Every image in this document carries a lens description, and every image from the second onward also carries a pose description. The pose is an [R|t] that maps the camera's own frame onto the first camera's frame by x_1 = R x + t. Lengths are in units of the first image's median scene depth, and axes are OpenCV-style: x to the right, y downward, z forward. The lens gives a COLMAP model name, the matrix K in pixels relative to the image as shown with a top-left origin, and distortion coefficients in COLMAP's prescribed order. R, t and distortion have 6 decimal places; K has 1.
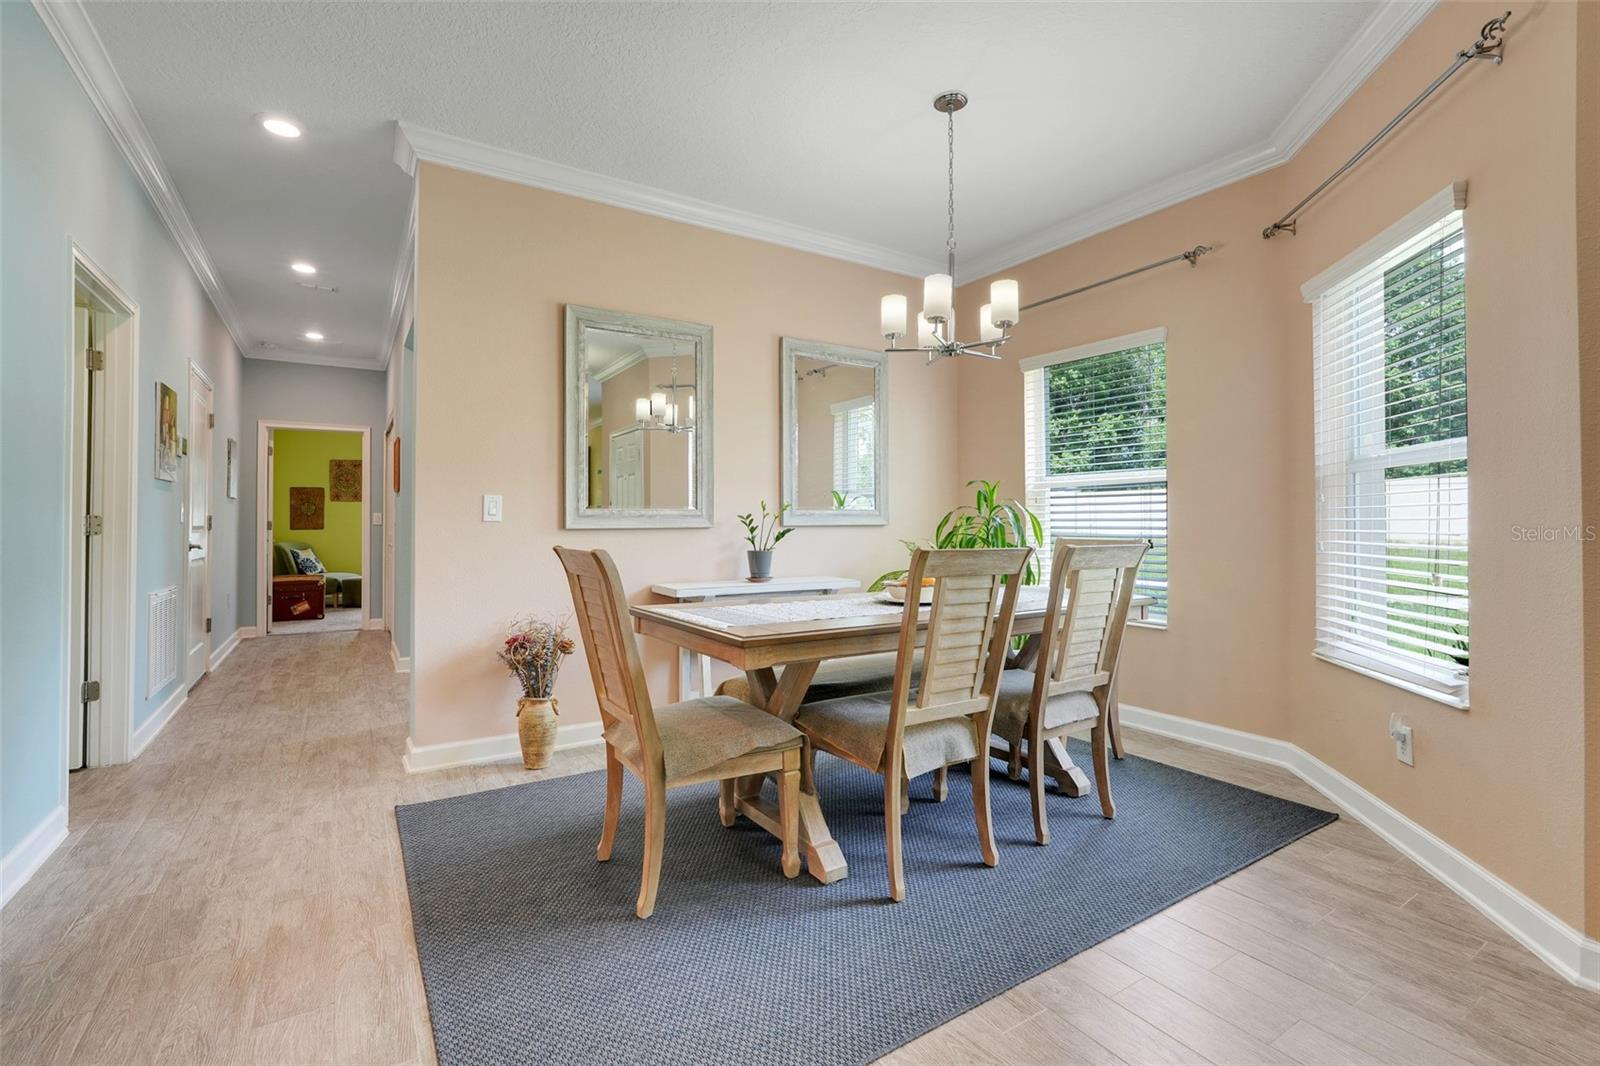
lens RADIAL K [[706.6, 0, 798.1], [0, 706.6, 517.2], [0, 0, 1]] dist [-0.014703, 0.006728]
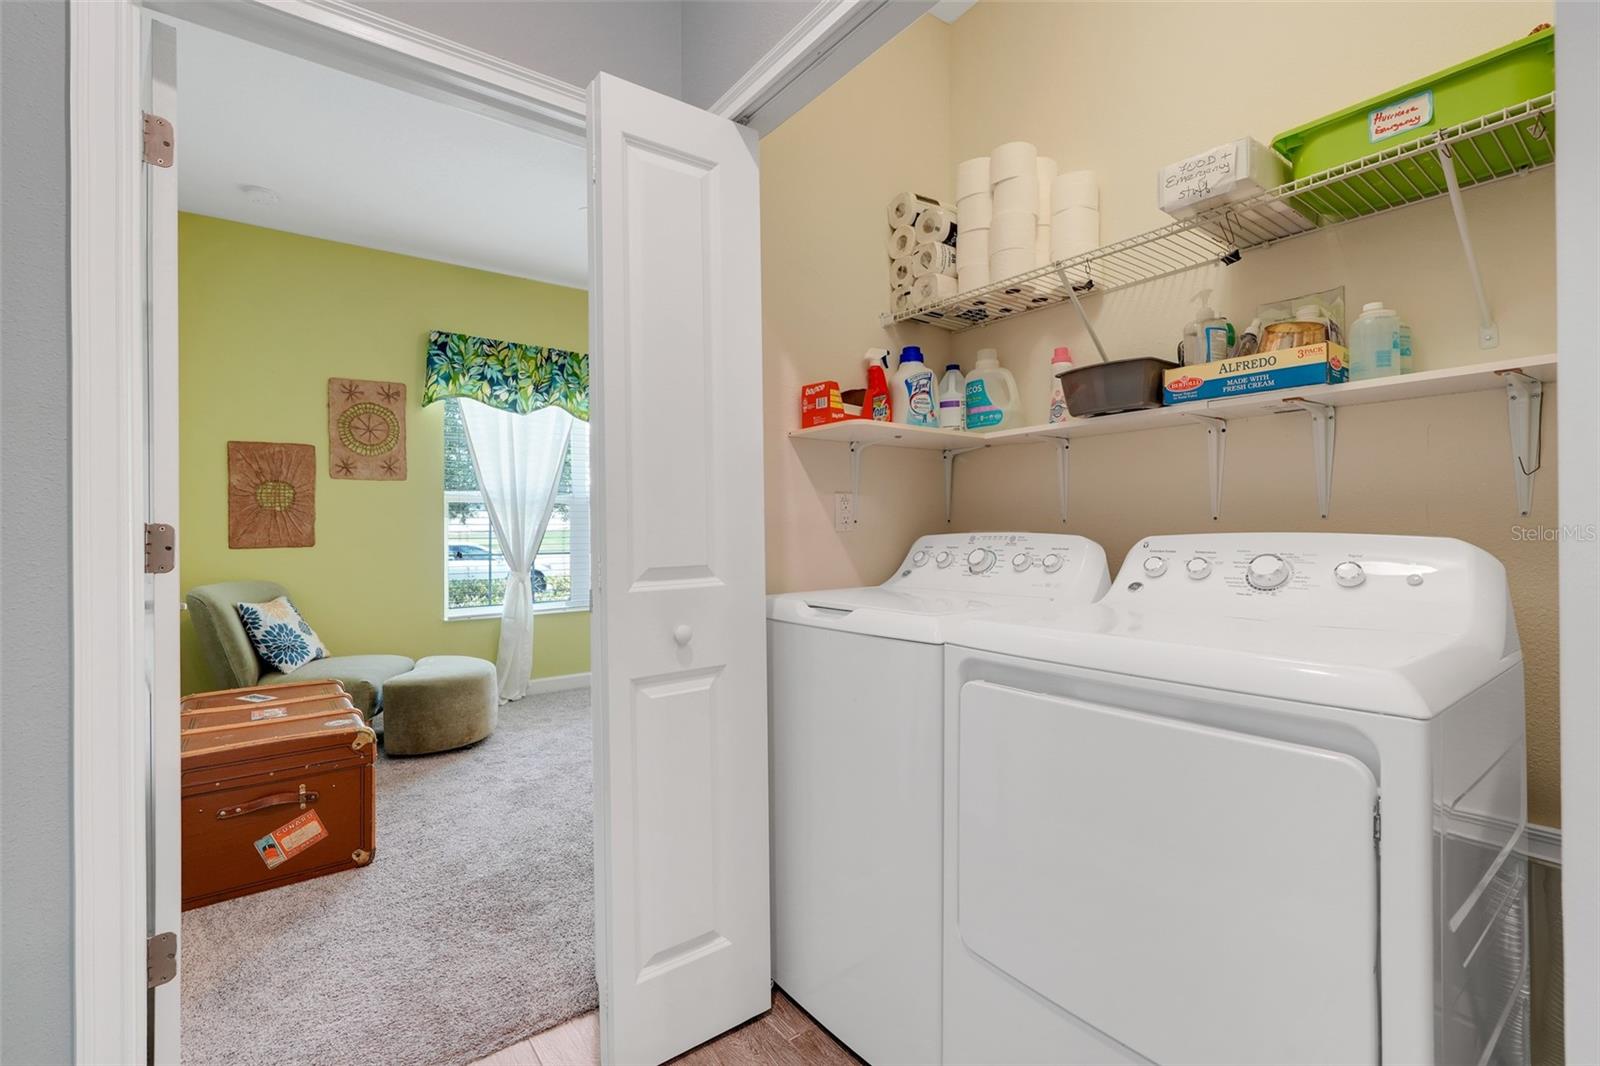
lens RADIAL K [[706.6, 0, 804.2], [0, 706.6, 530.7], [0, 0, 1]] dist [-0.014703, 0.006728]
pose [[0.996556, -0.002474, 0.082885, -0.443349], [0.001651, 0.999949, 0.009995, 0.004672], [-0.082906, -0.009823, 0.996509, 0.593454]]
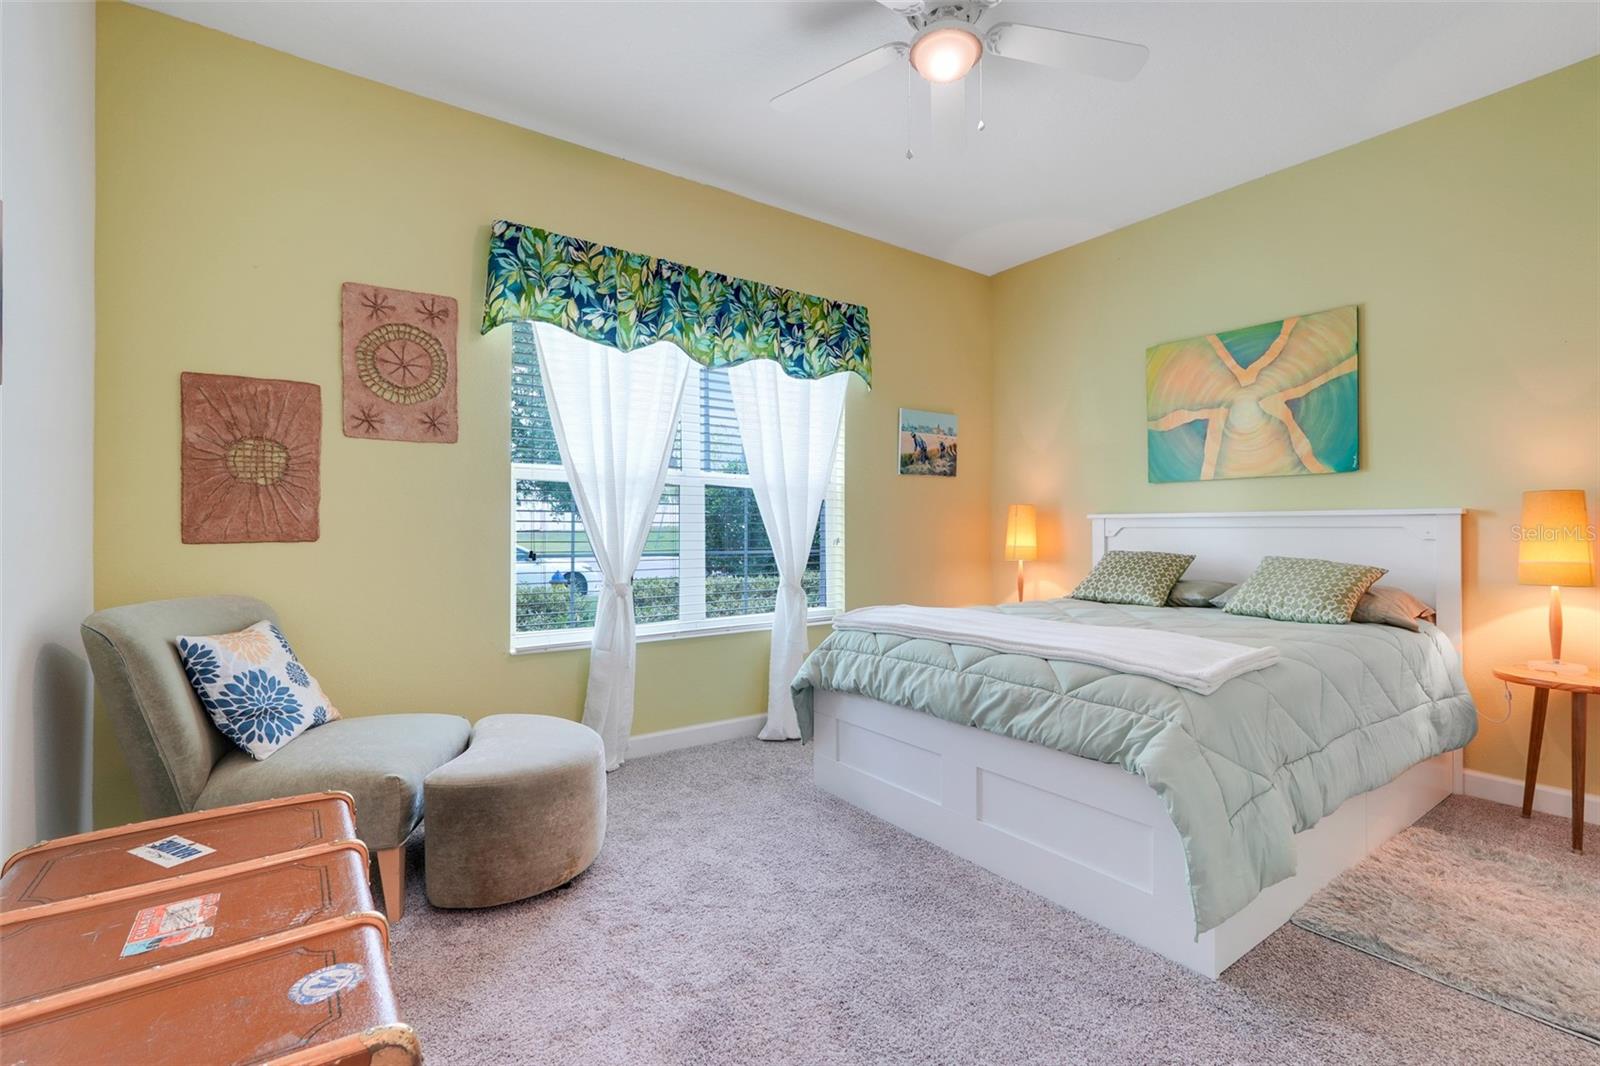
lens RADIAL K [[706.6, 0, 805.5], [0, 706.6, 530.8], [0, 0, 1]] dist [-0.014703, 0.006728]
pose [[0.998633, 0.003422, 0.052160, -0.528388], [-0.003794, 0.999968, 0.007038, 0.011260], [-0.052134, -0.007227, 0.998614, 0.758956]]
